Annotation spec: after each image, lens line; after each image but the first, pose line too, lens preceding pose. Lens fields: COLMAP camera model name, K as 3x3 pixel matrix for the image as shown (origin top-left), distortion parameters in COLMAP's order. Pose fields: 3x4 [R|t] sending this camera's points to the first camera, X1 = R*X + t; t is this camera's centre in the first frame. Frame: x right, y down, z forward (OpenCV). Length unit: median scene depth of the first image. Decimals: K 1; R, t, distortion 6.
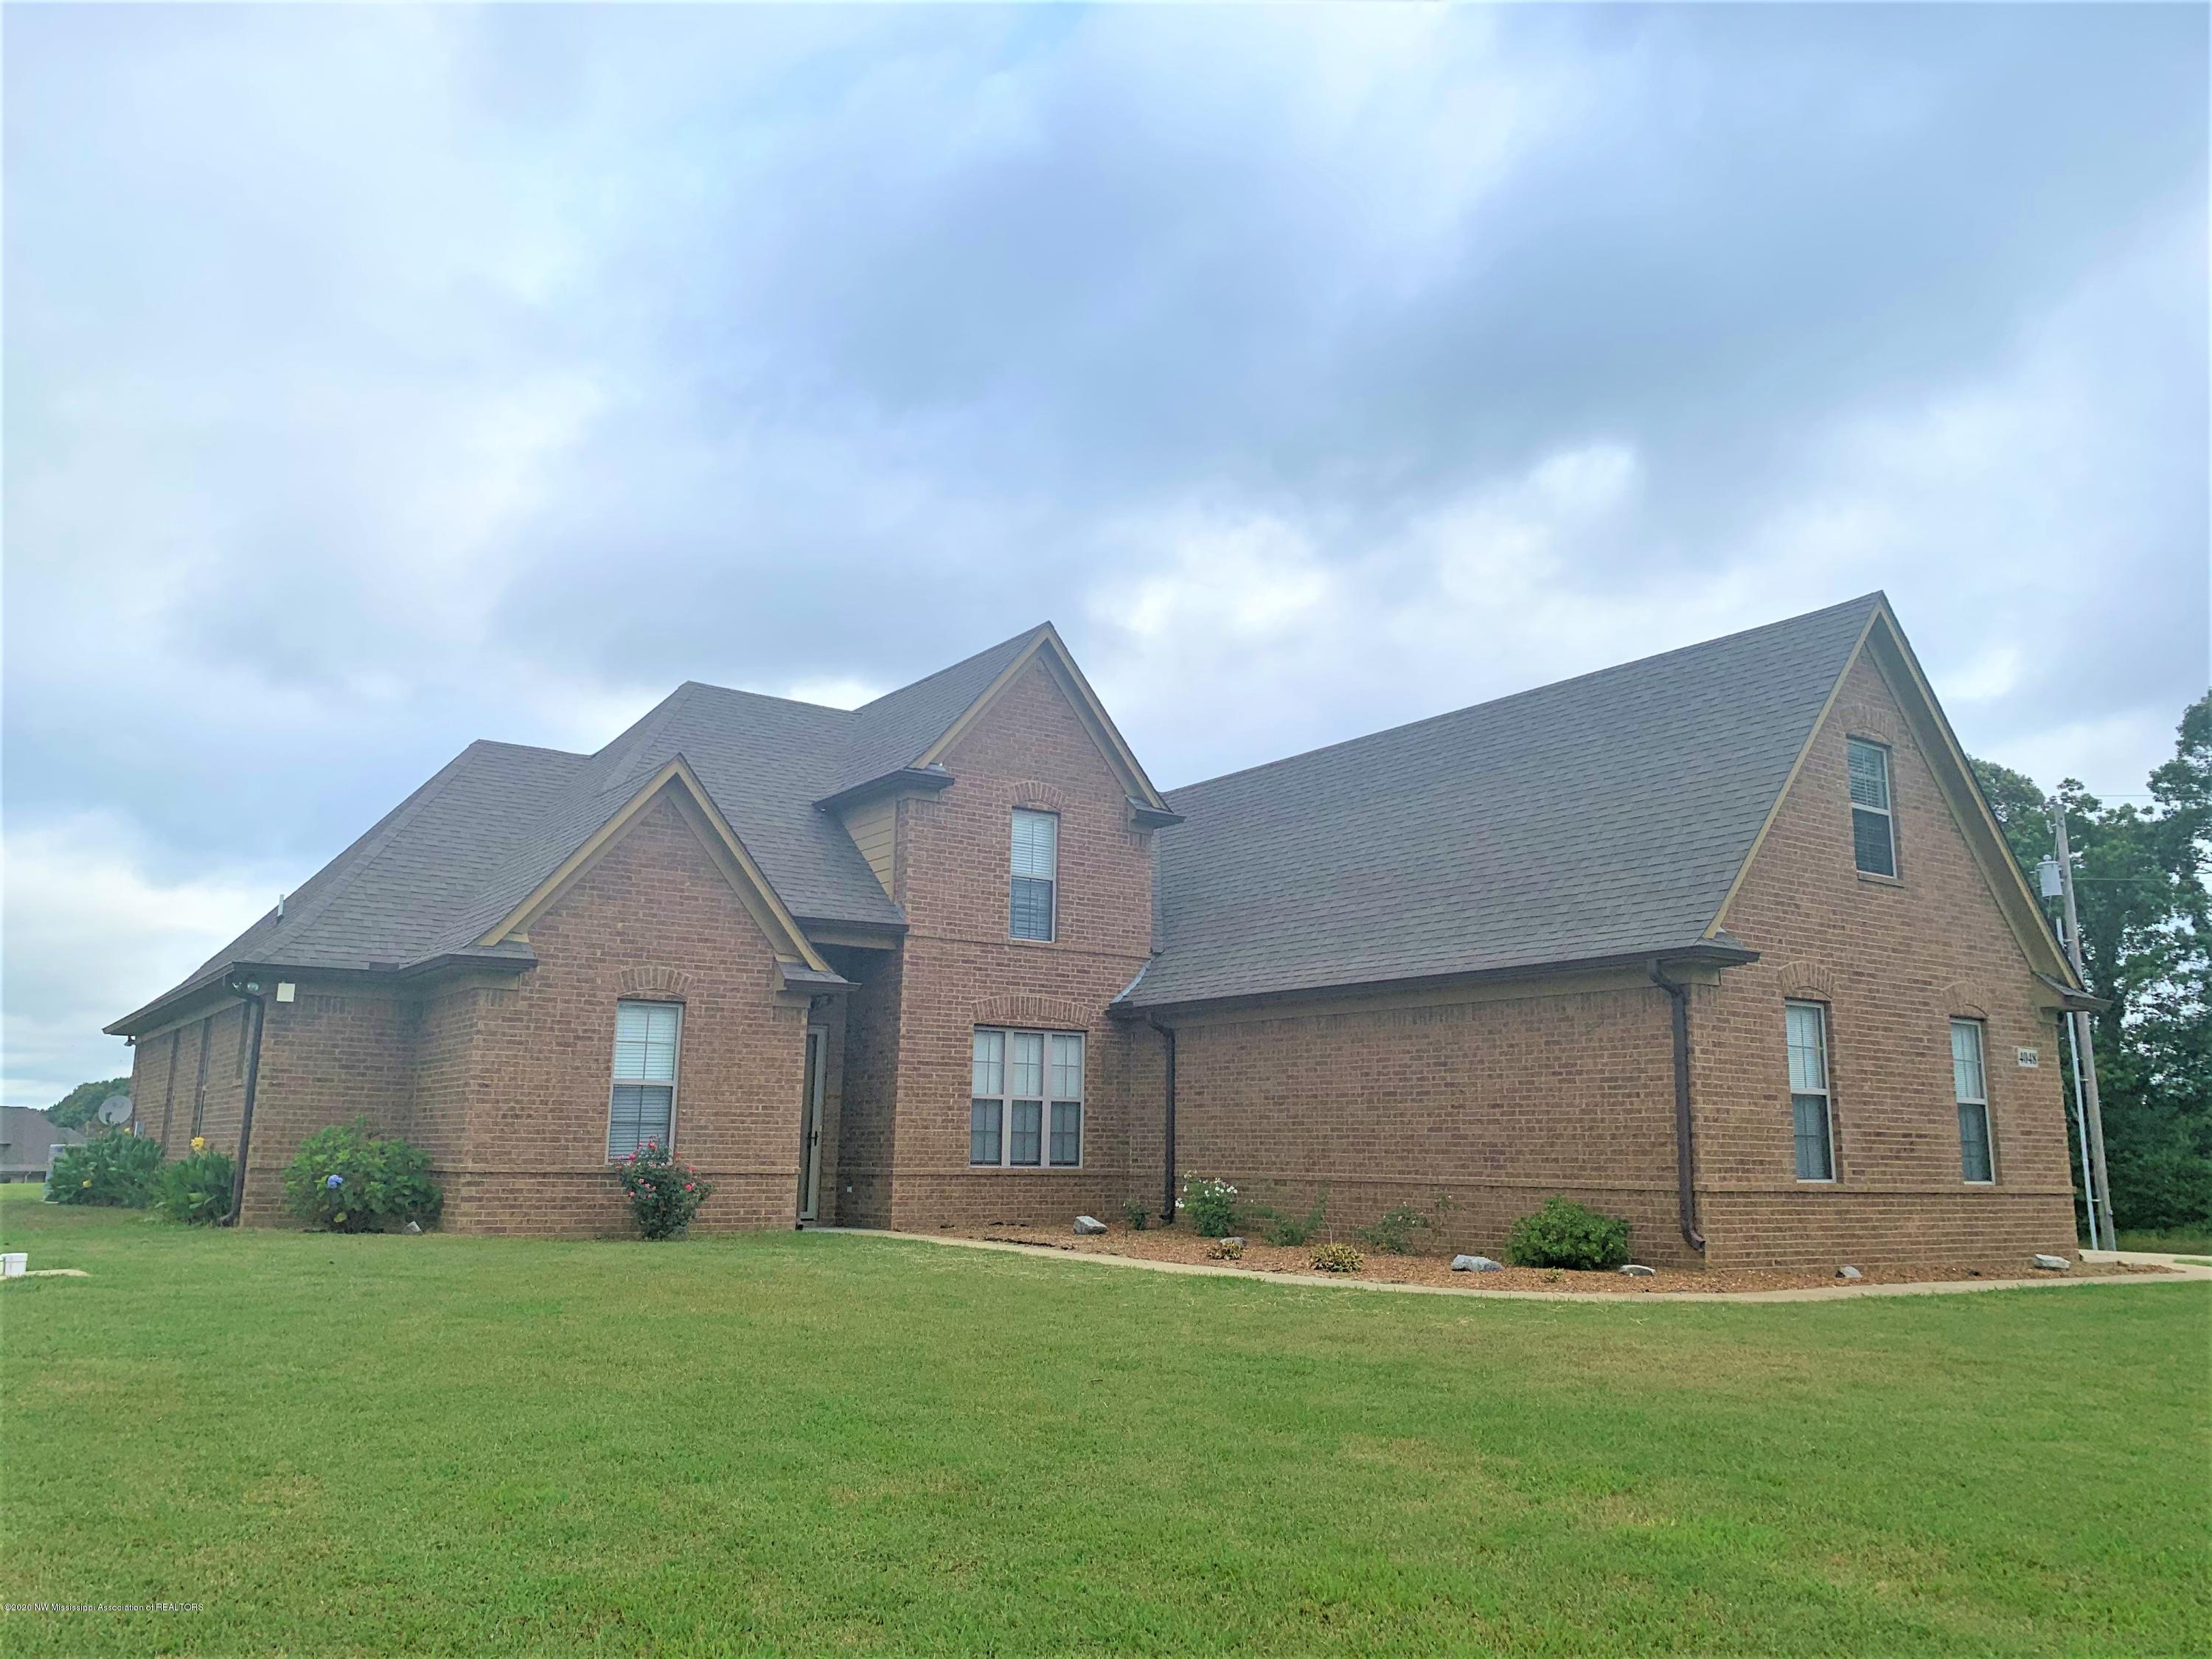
lens RADIAL K [[1687.1, 0, 1103.3], [0, 1687.1, 817.0], [0, 0, 1]] dist [0.085393, -0.237148]
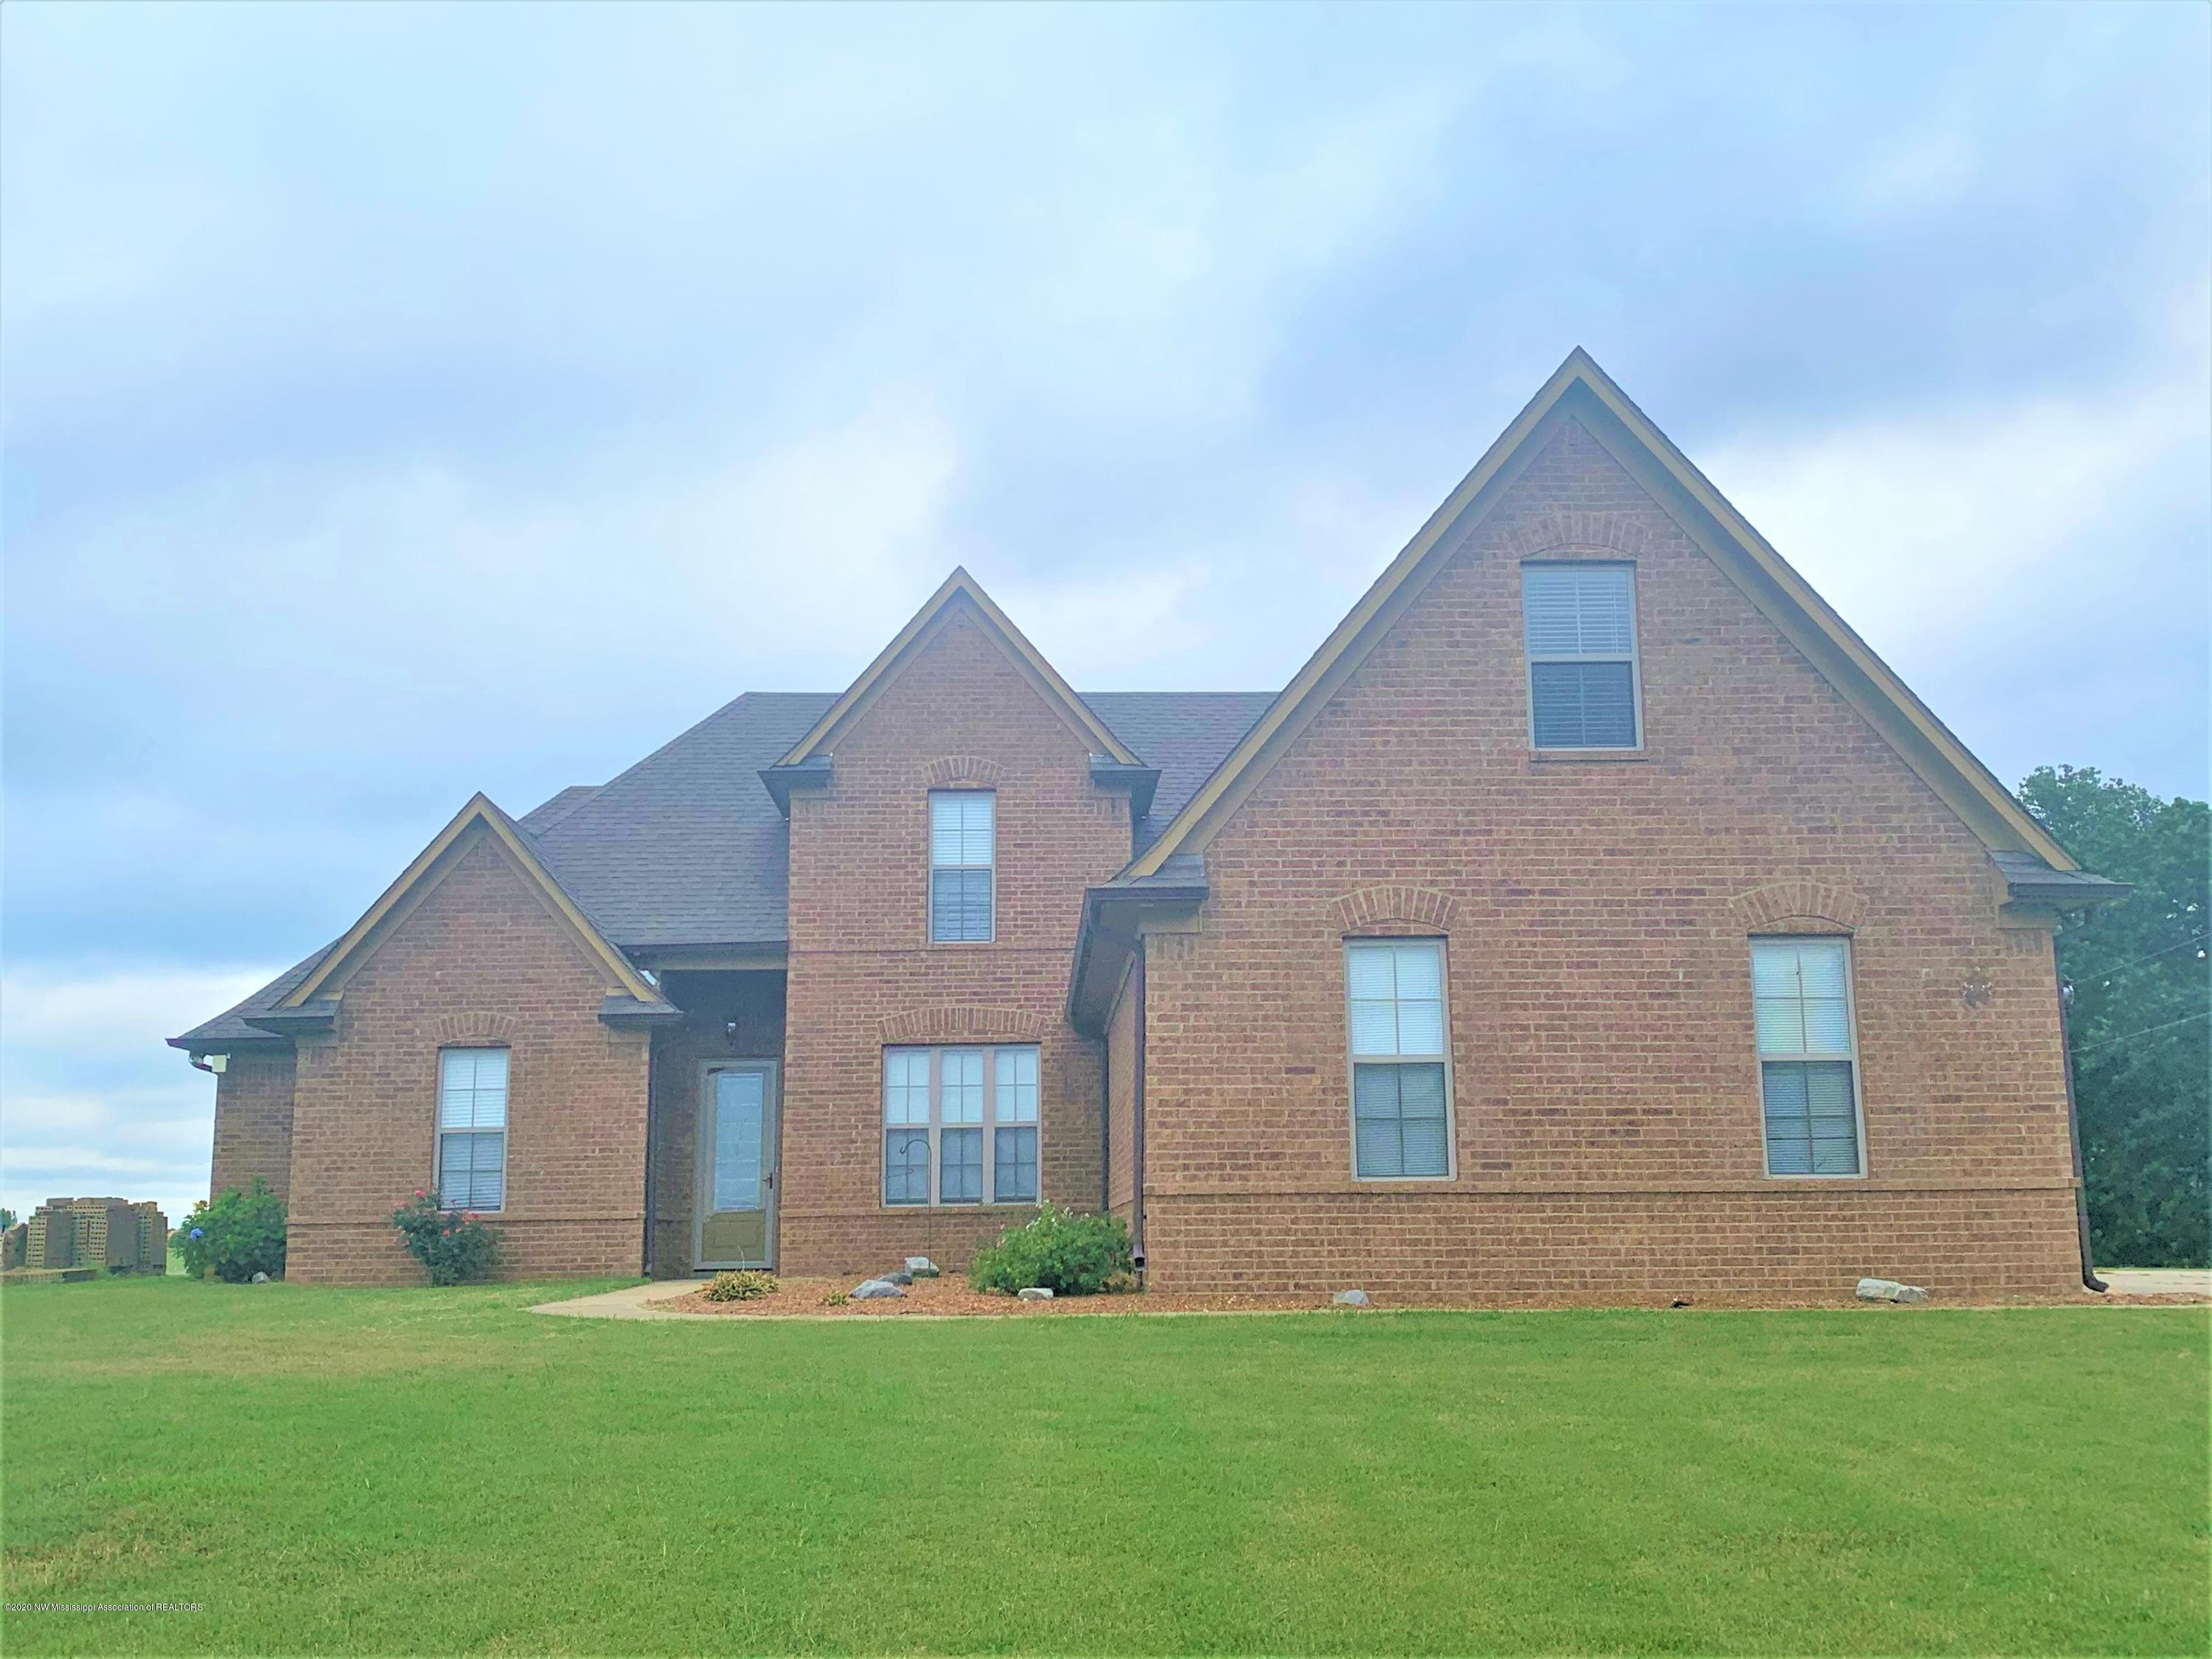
lens RADIAL K [[2212.5, 0, 1100.7], [0, 2212.5, 827.5], [0, 0, 1]] dist [0.139755, -0.546450]
pose [[0.846317, -0.122311, -0.518448, 0.724618], [0.131825, 0.991098, -0.018626, 0.054379], [0.516111, -0.052581, 0.854906, 0.092017]]
